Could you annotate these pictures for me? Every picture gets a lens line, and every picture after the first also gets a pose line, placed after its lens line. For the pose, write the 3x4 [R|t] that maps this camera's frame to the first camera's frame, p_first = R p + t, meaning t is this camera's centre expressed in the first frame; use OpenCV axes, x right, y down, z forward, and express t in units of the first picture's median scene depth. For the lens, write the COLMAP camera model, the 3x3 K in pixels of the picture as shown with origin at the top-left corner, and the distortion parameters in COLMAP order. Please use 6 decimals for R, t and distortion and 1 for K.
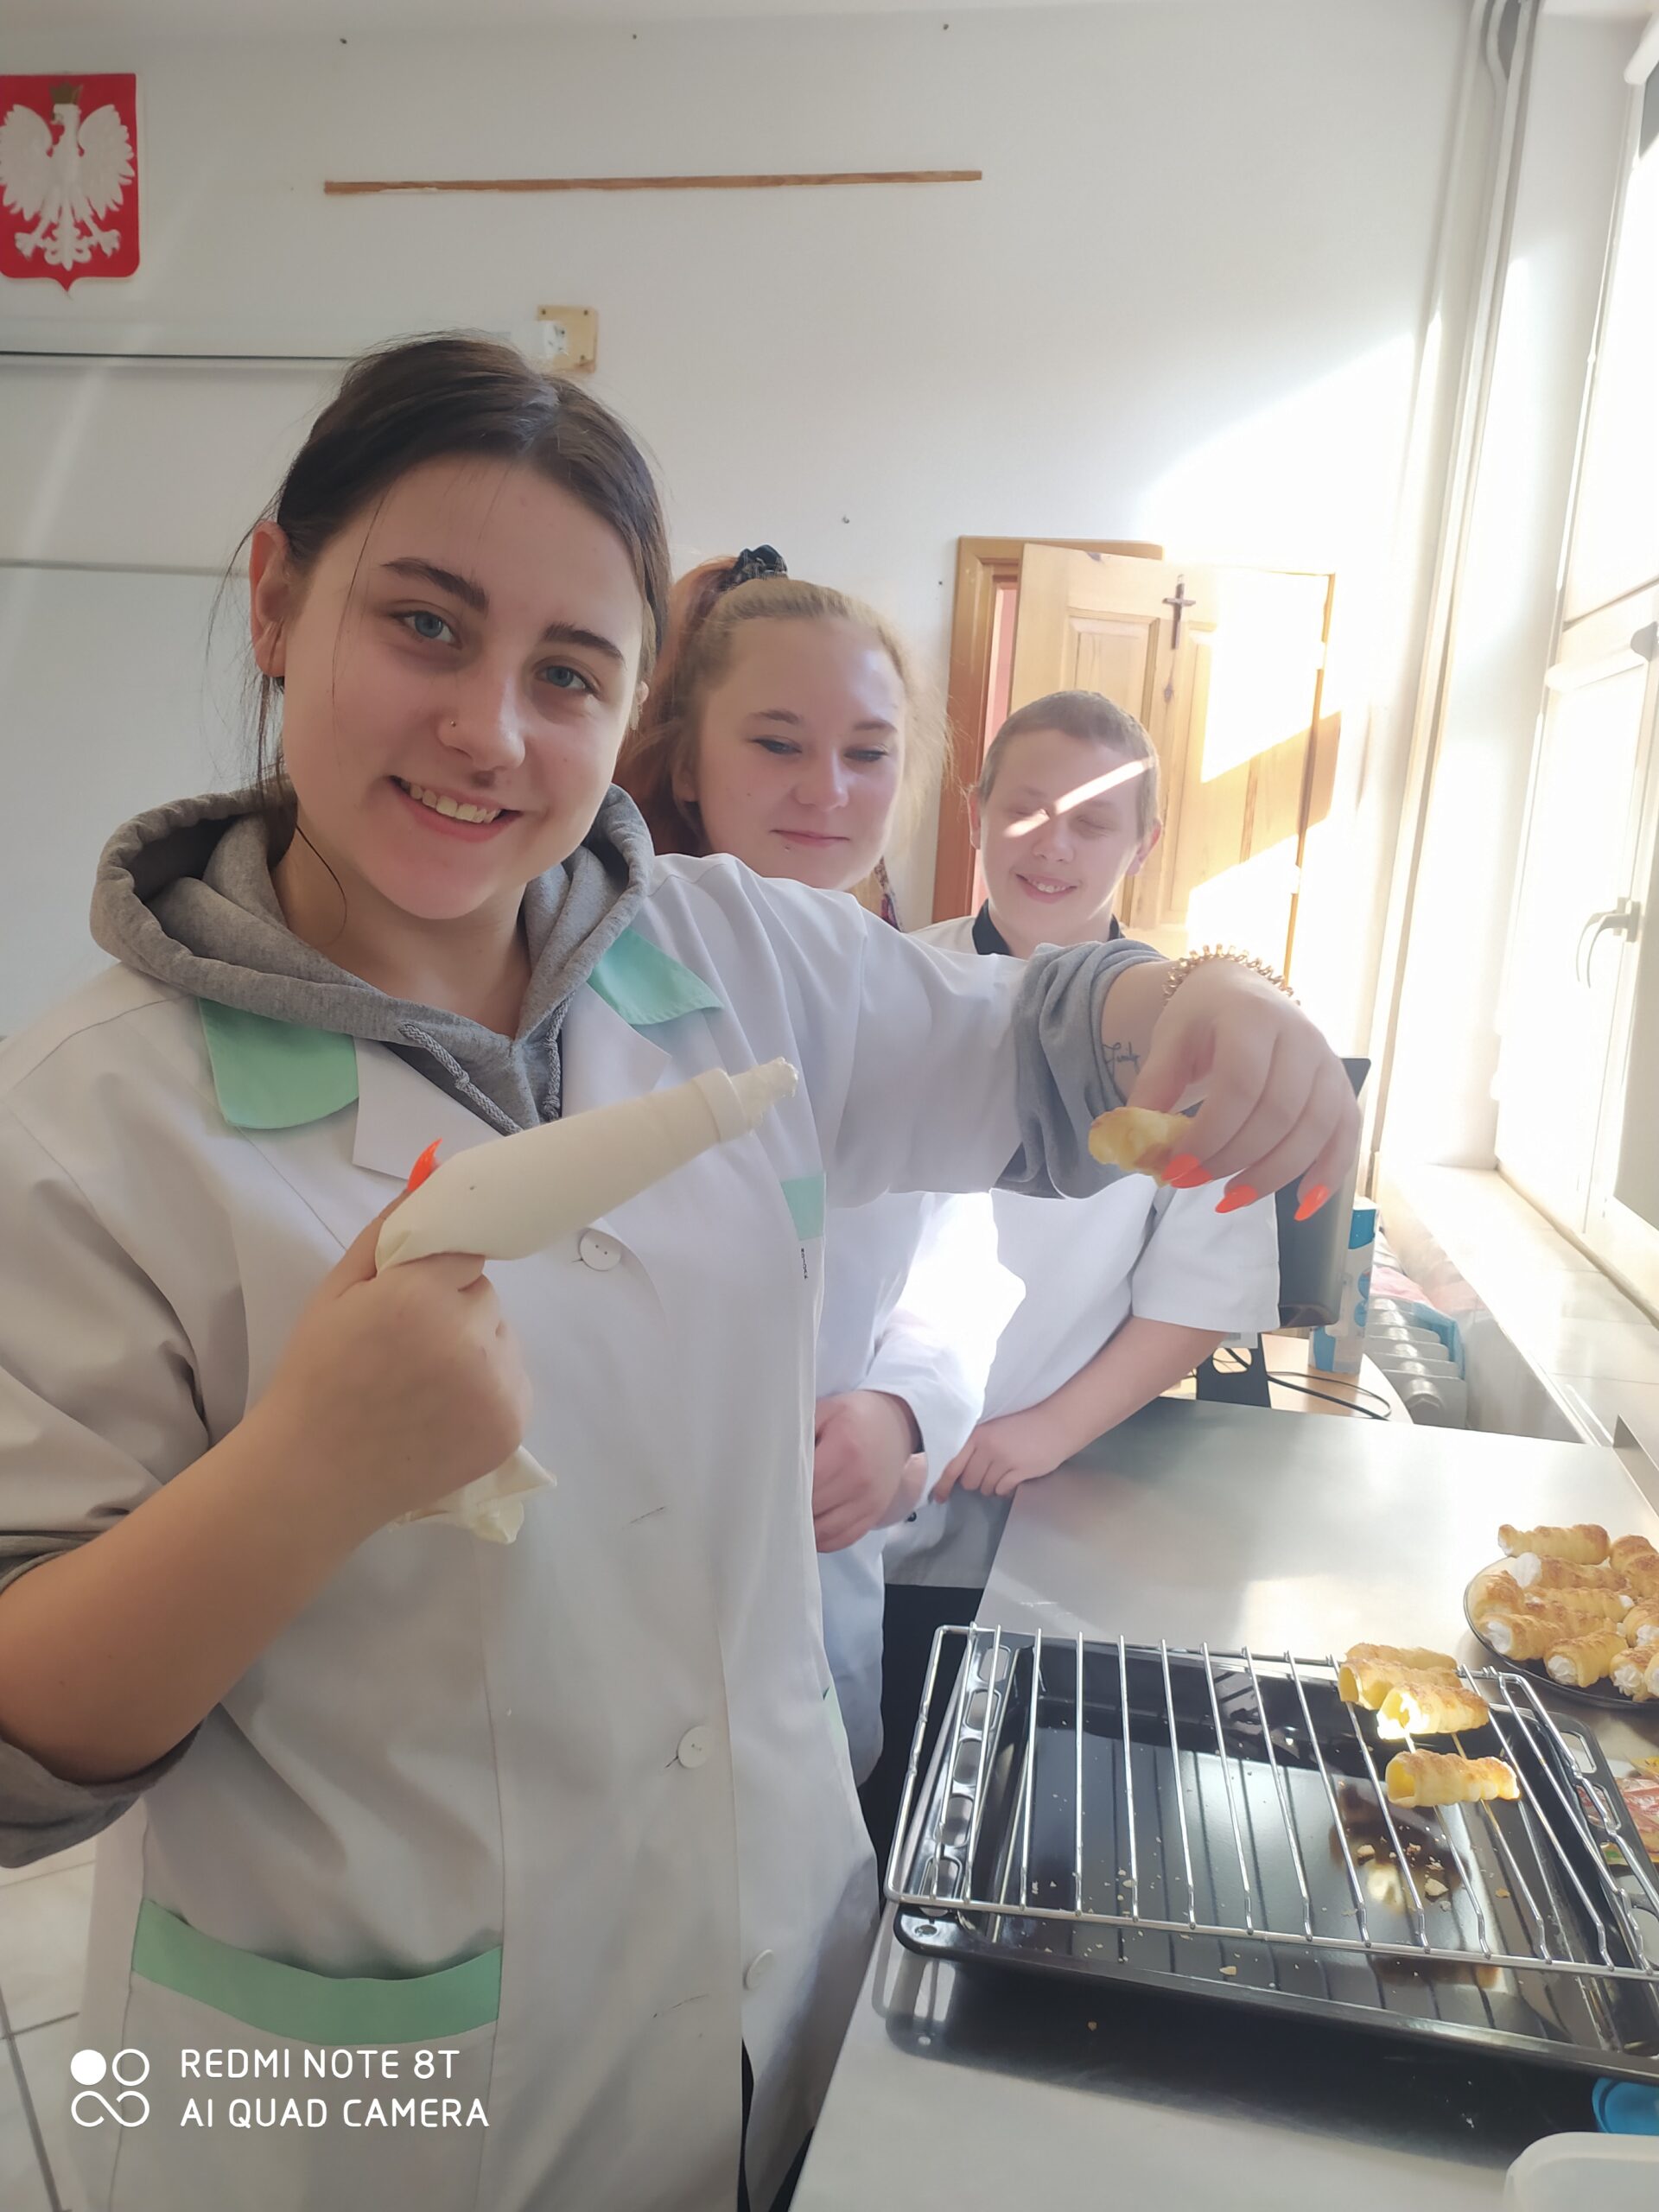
lens RADIAL K [[1579.0, 0, 826.1], [0, 1579.0, 1121.0], [0, 0, 1]] dist [0.060692, -0.086744]
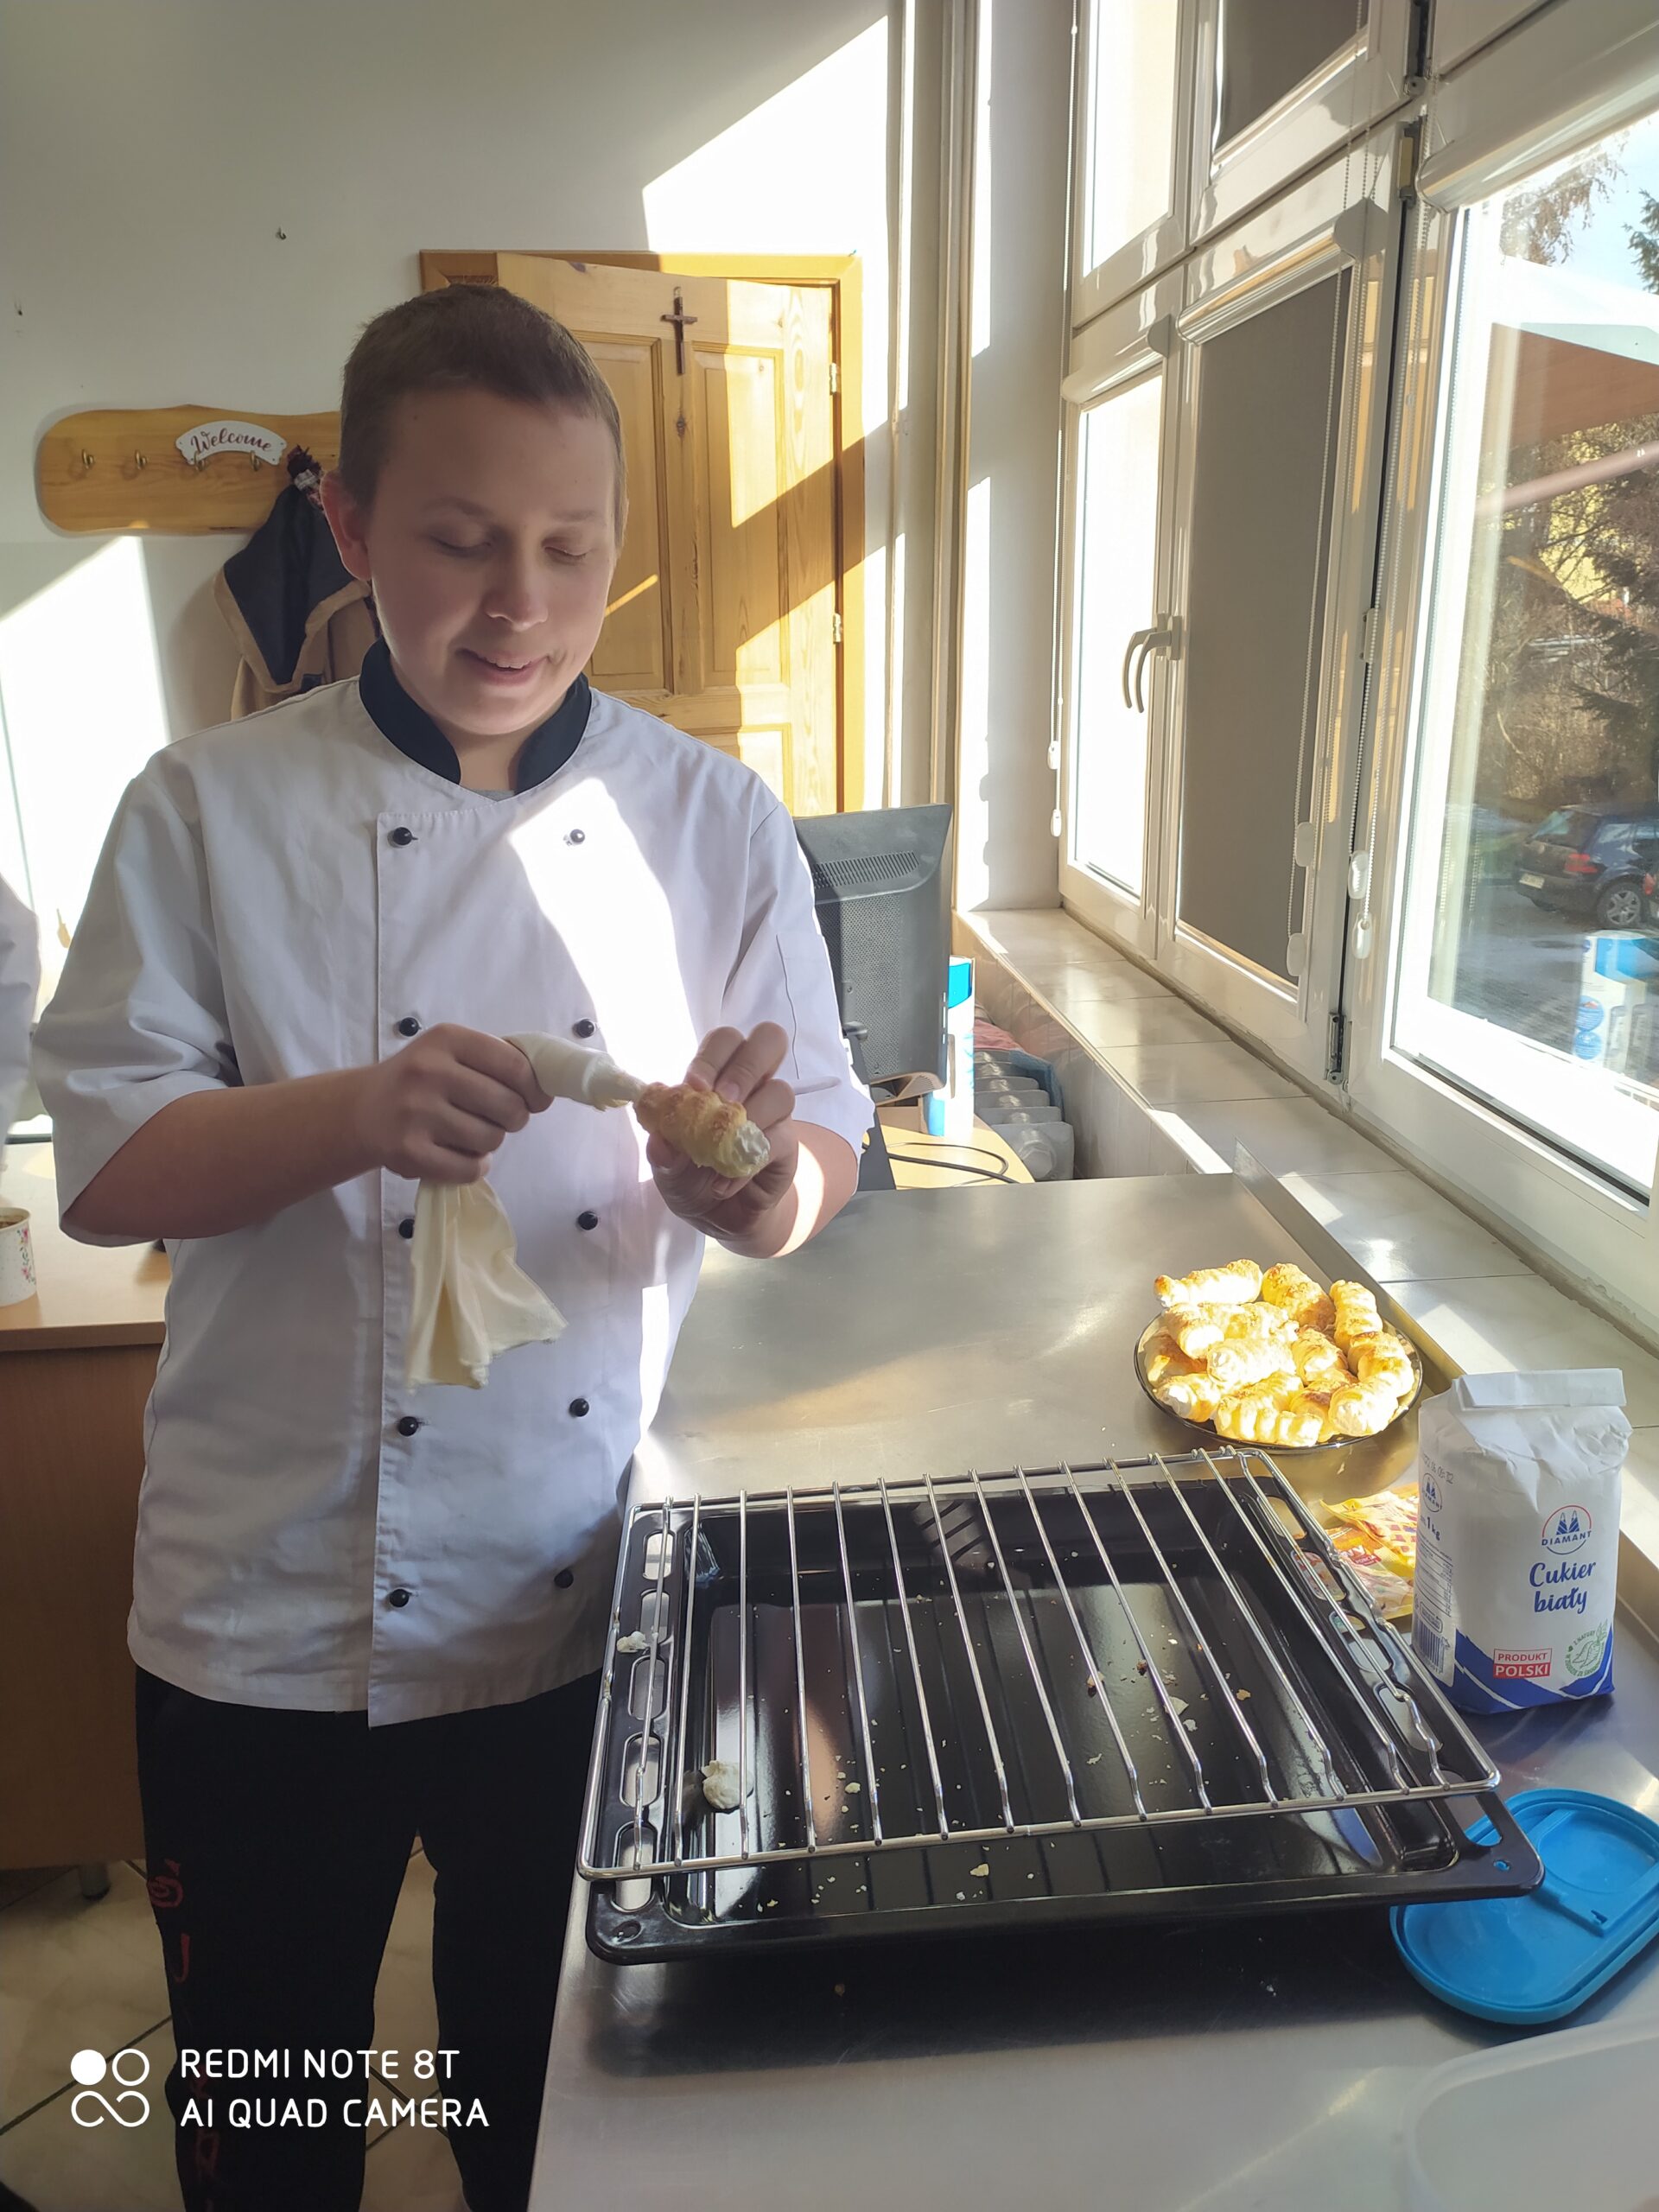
lens RADIAL K [[1579.0, 0, 826.1], [0, 1579.0, 1121.0], [0, 0, 1]] dist [0.060692, -0.086744]
pose [[0.956241, -0.154053, 0.248738, 0.009388], [0.120742, 0.982167, 0.144115, 0.000818], [-0.266503, -0.107775, 0.957789, 0.089228]]
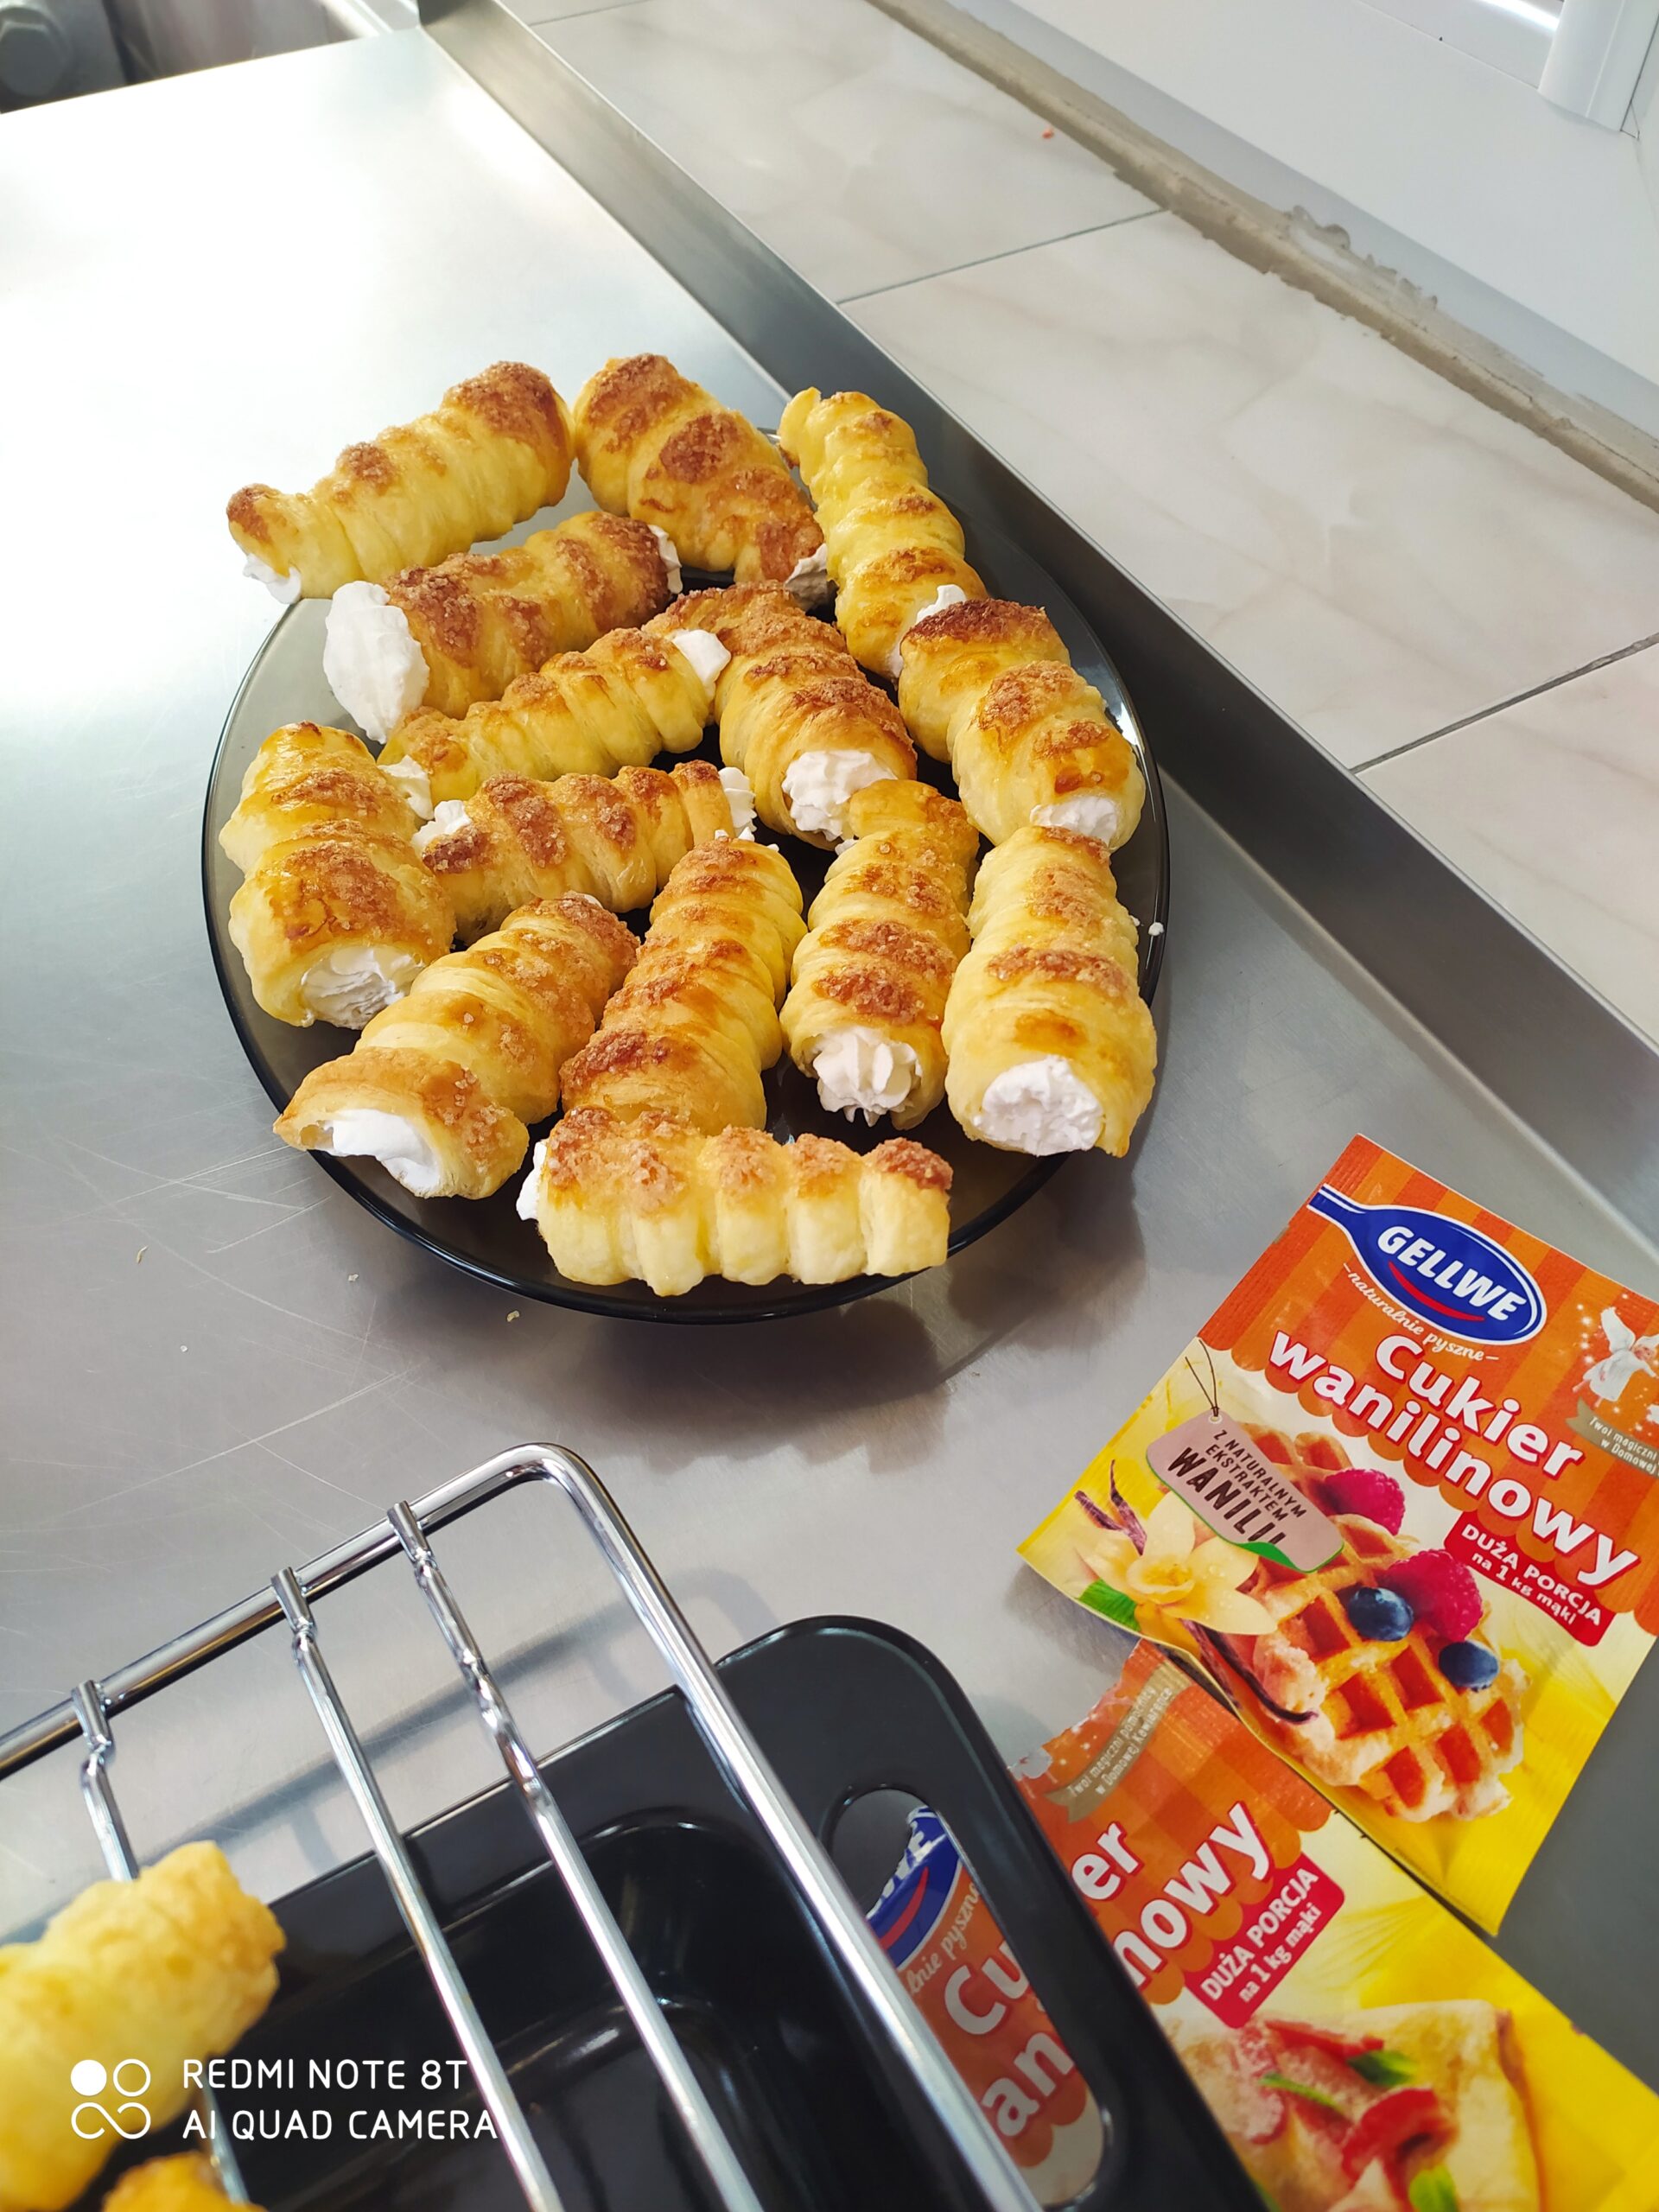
lens RADIAL K [[1579.0, 0, 826.1], [0, 1579.0, 1121.0], [0, 0, 1]] dist [0.060692, -0.086744]
pose [[0.738920, -0.568507, 0.361659, 0.183056], [0.150551, 0.662485, 0.733791, 0.074430], [-0.656758, -0.487765, 0.575112, 0.389619]]
